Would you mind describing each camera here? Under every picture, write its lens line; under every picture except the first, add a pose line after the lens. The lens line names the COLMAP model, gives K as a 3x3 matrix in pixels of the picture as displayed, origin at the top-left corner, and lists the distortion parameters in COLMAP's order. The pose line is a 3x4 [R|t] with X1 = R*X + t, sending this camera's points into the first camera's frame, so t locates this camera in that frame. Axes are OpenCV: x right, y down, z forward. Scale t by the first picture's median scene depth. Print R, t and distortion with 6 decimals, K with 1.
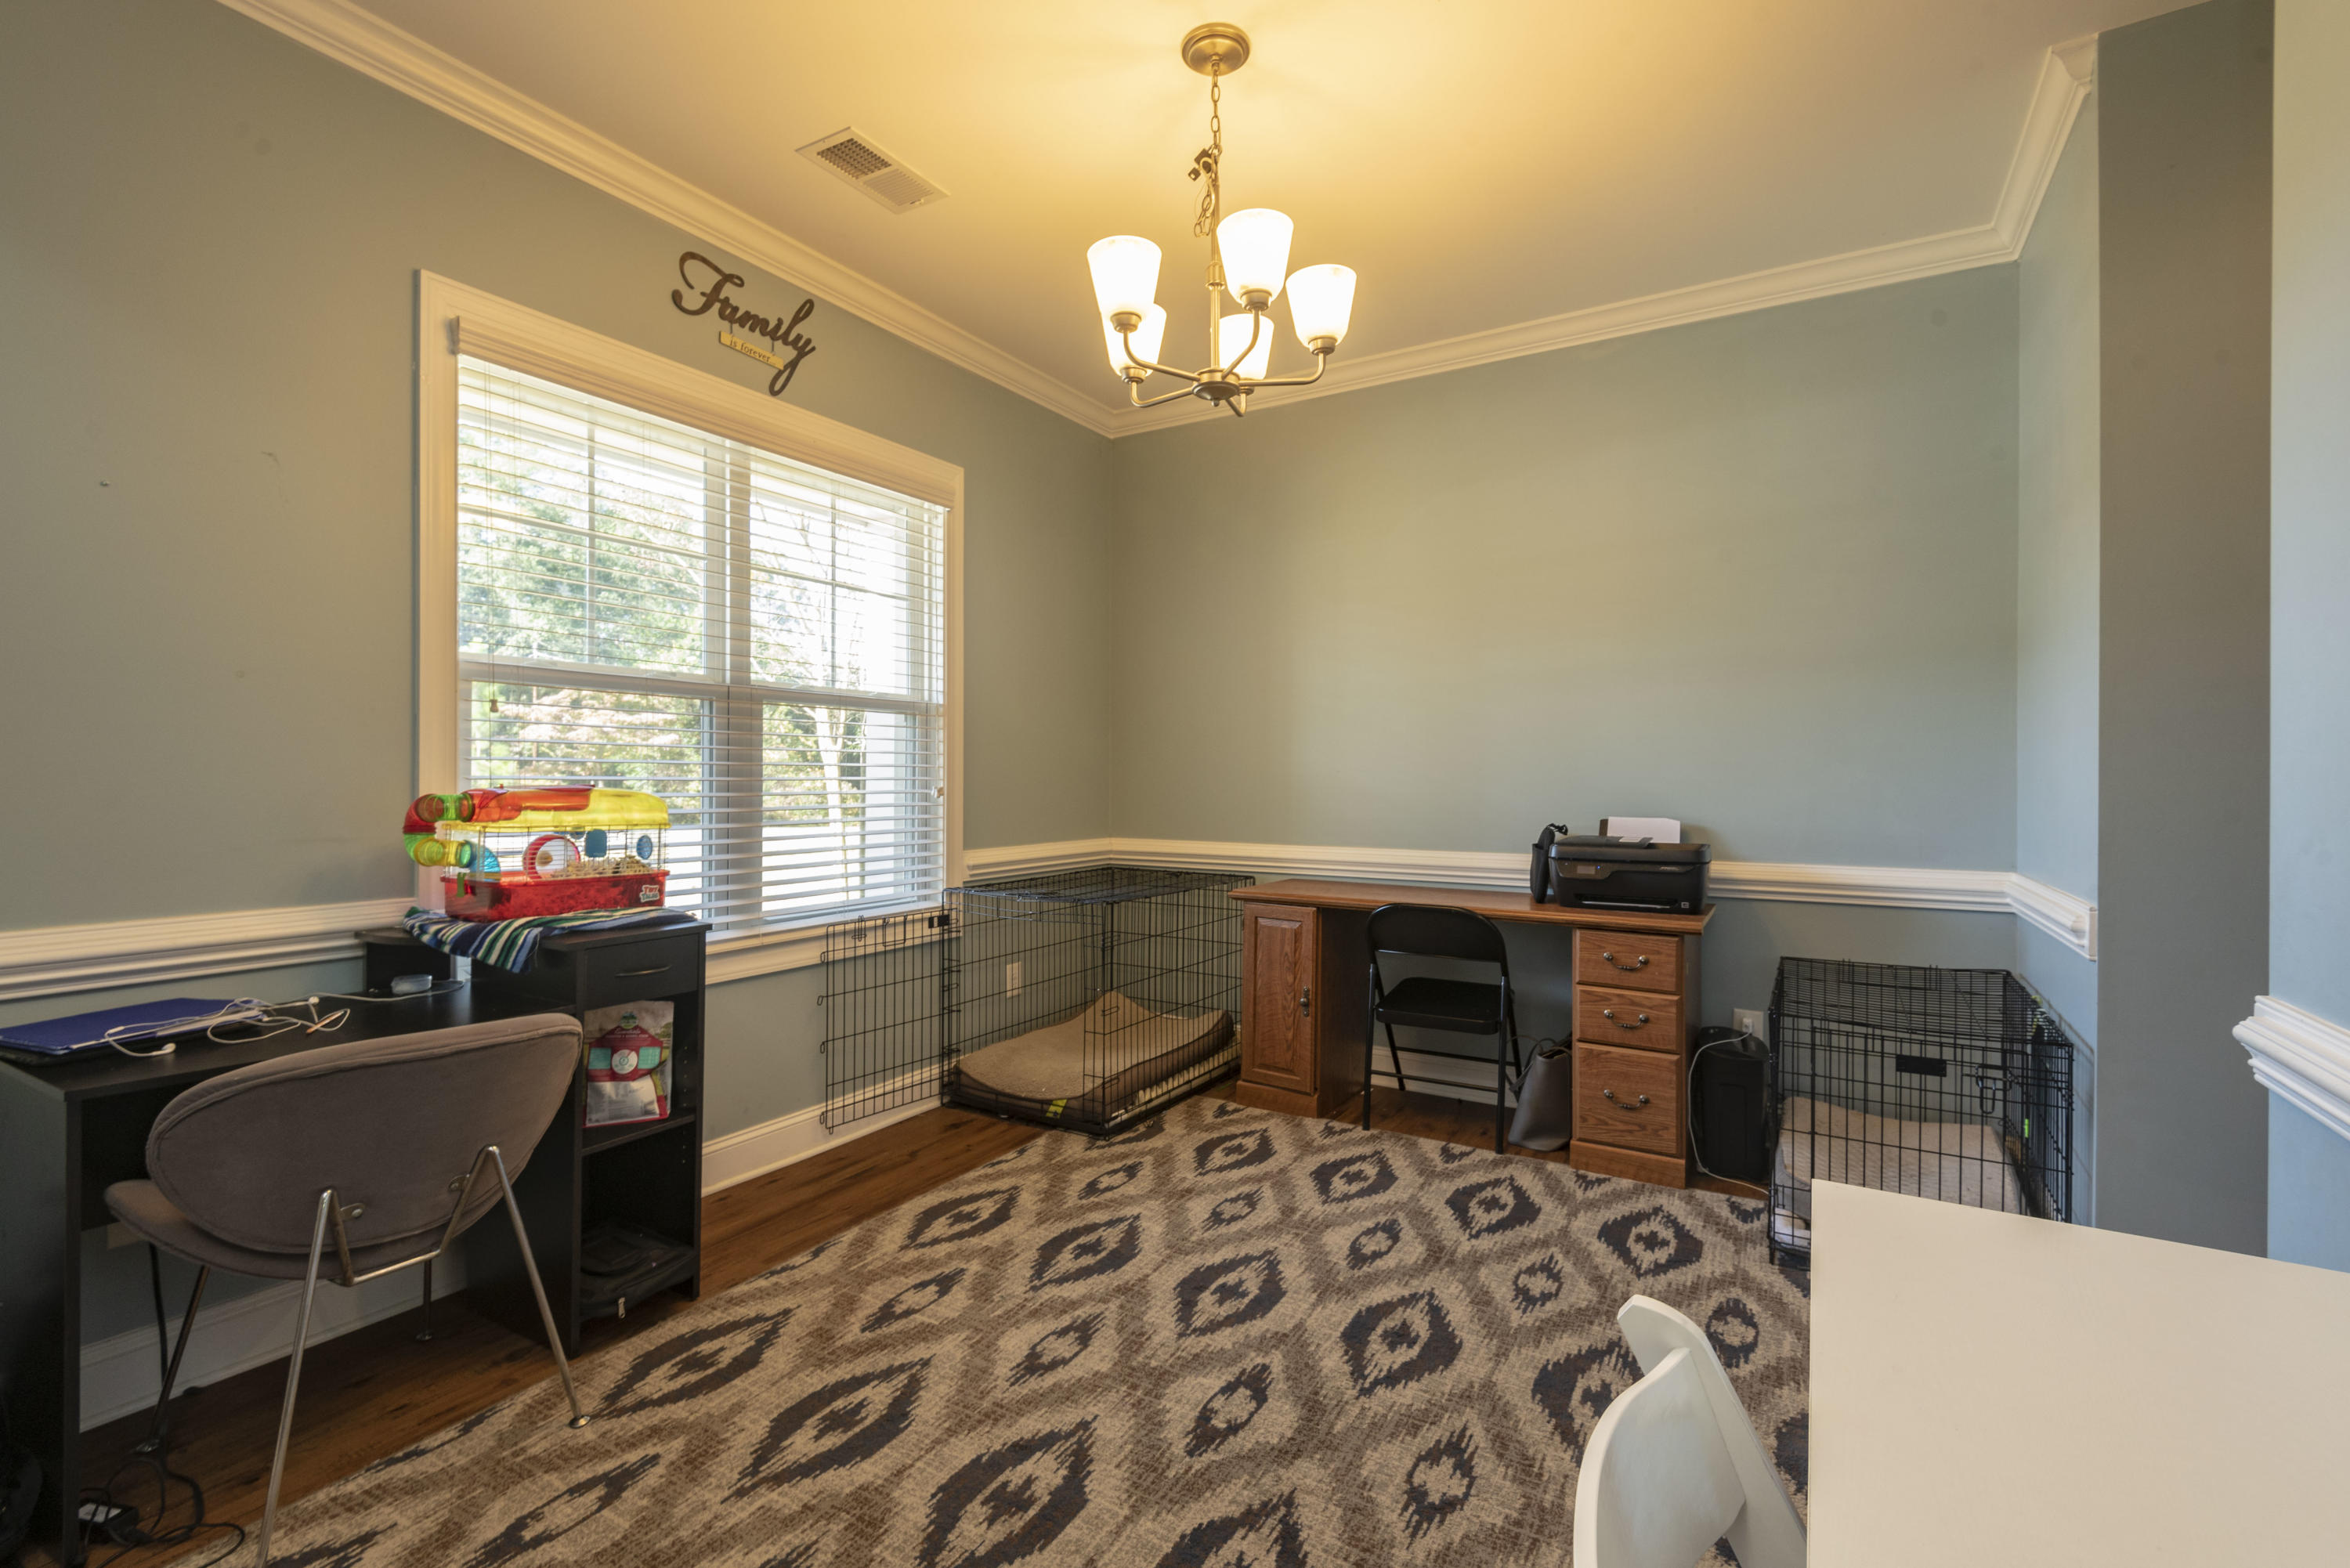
lens RADIAL K [[1068.1, 0, 1162.6], [0, 1068.1, 777.8], [0, 0, 1]] dist [0.020878, -0.005816]
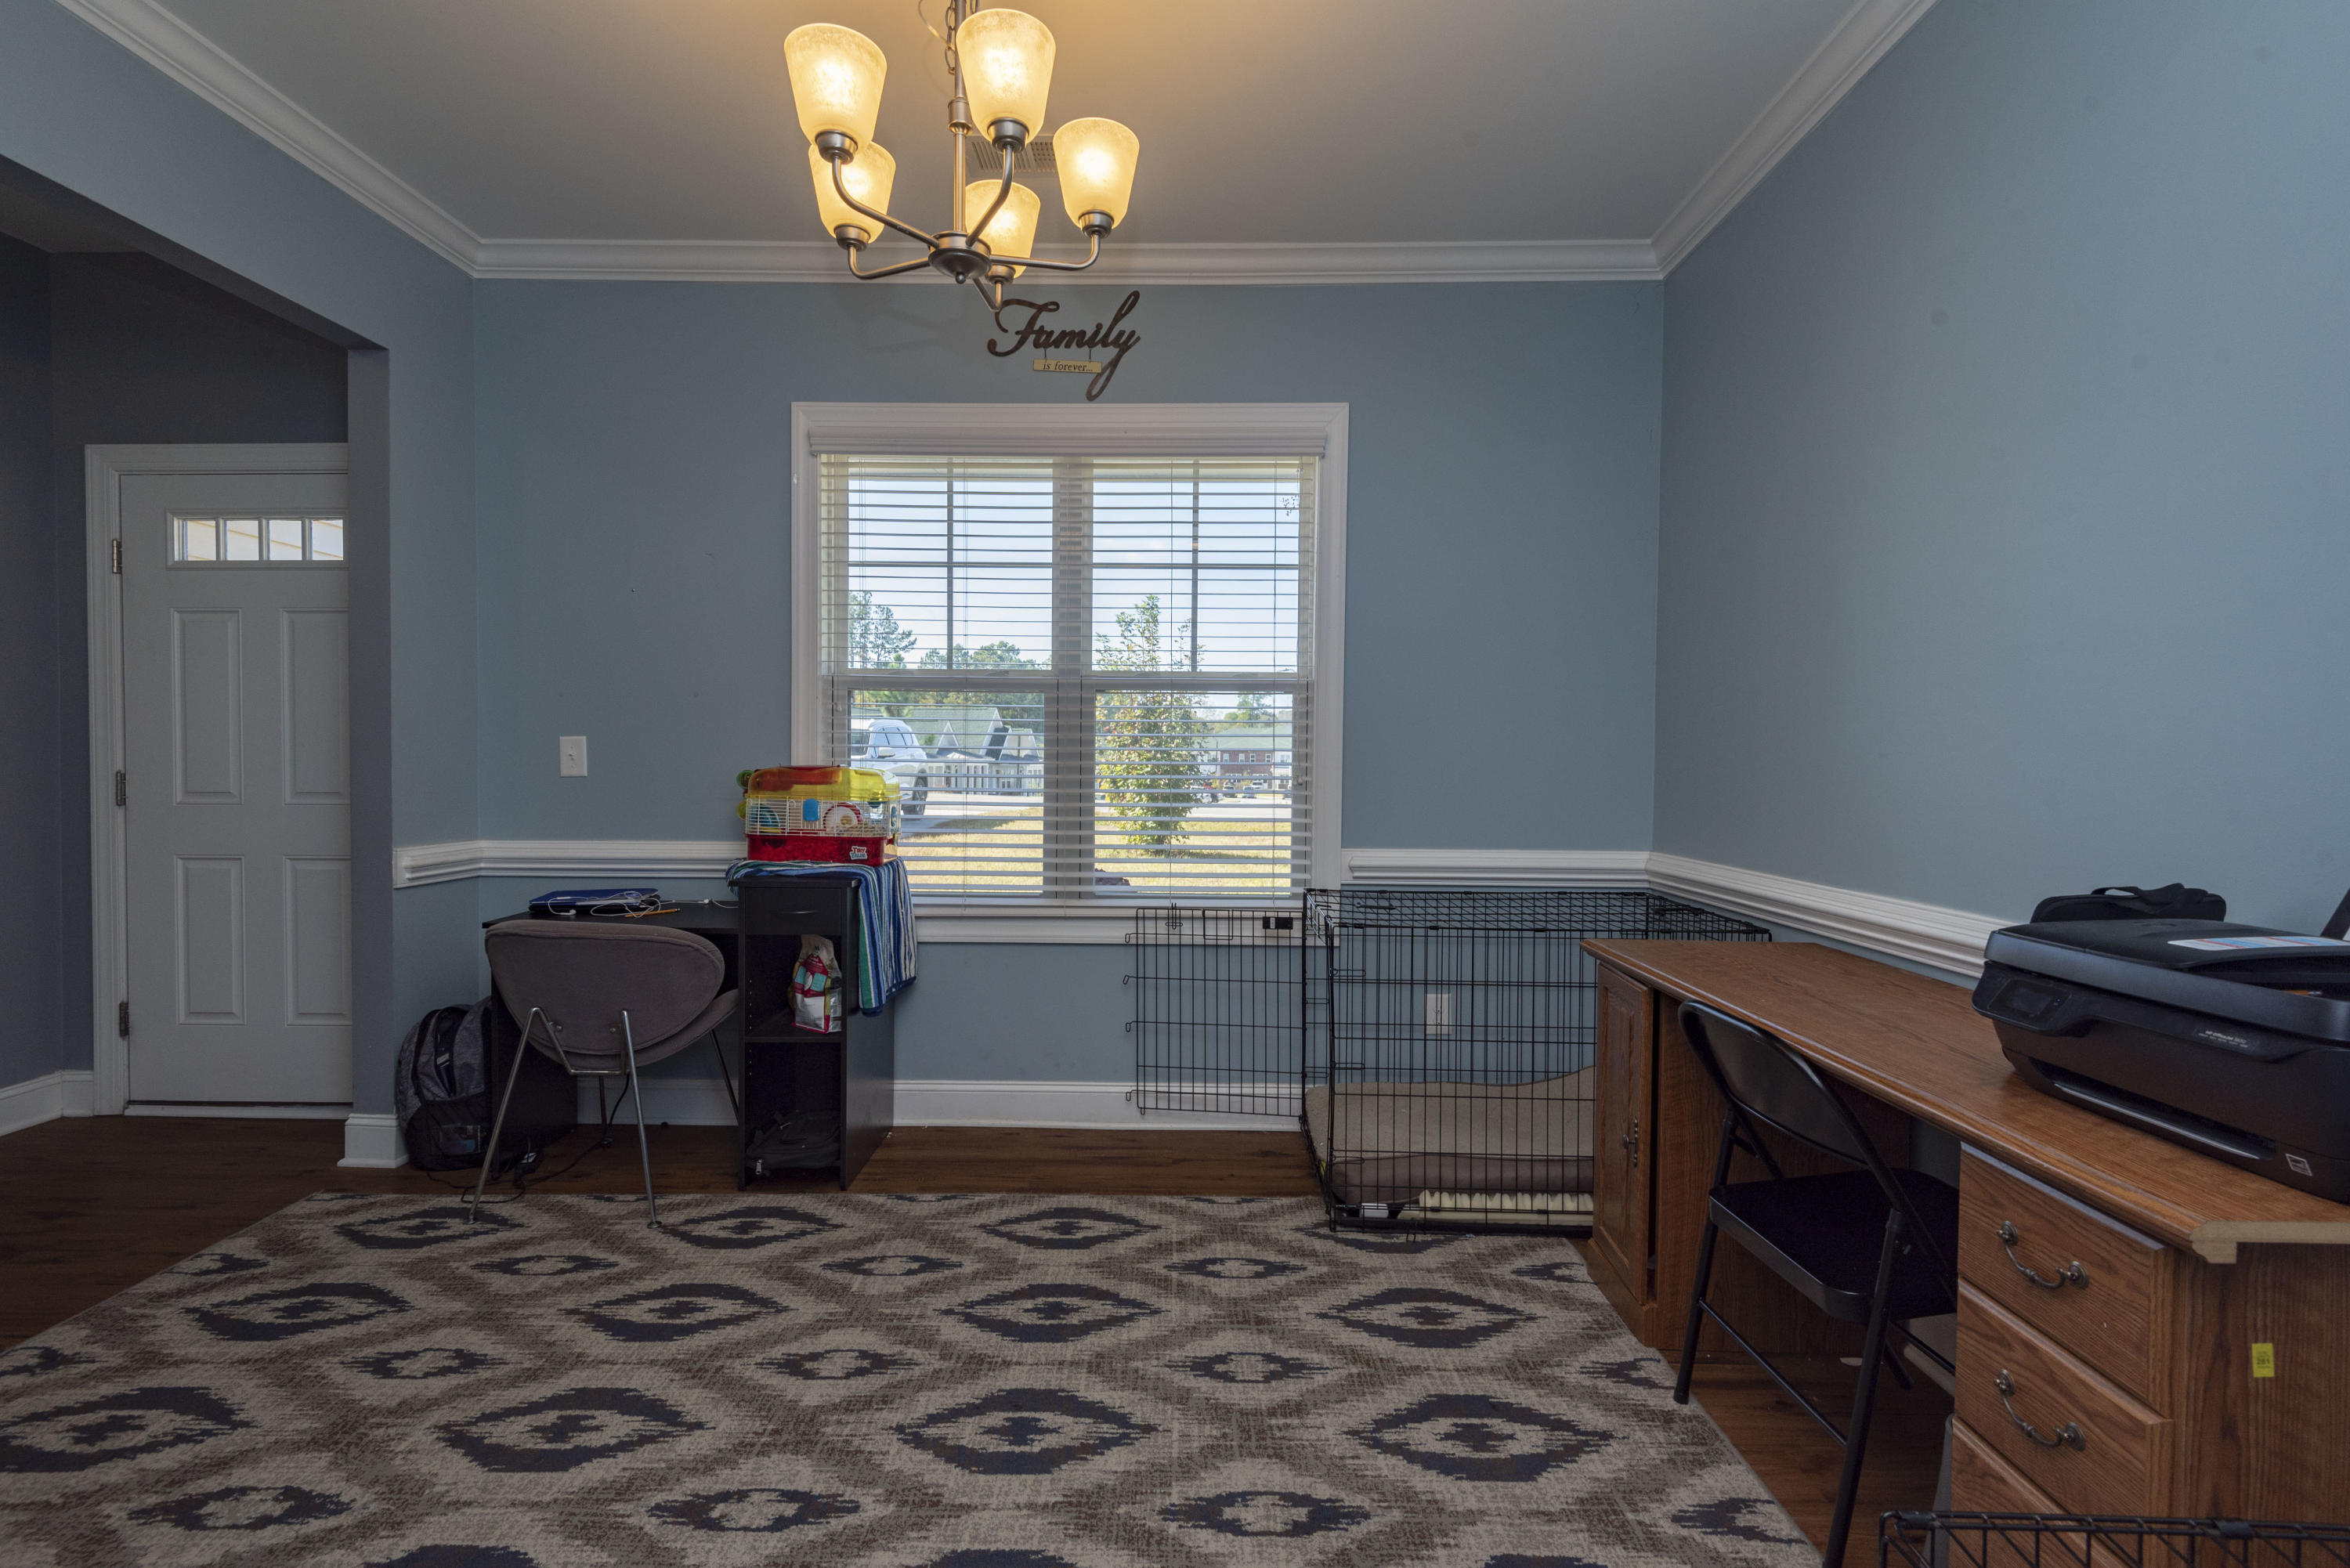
lens RADIAL K [[1068.1, 0, 1162.8], [0, 1068.1, 772.8], [0, 0, 1]] dist [0.020878, -0.005816]
pose [[0.495923, 0.012015, -0.868283, 0.614332], [-0.009359, 0.999920, 0.008491, 0.001692], [0.868316, 0.003915, 0.495996, 0.558748]]
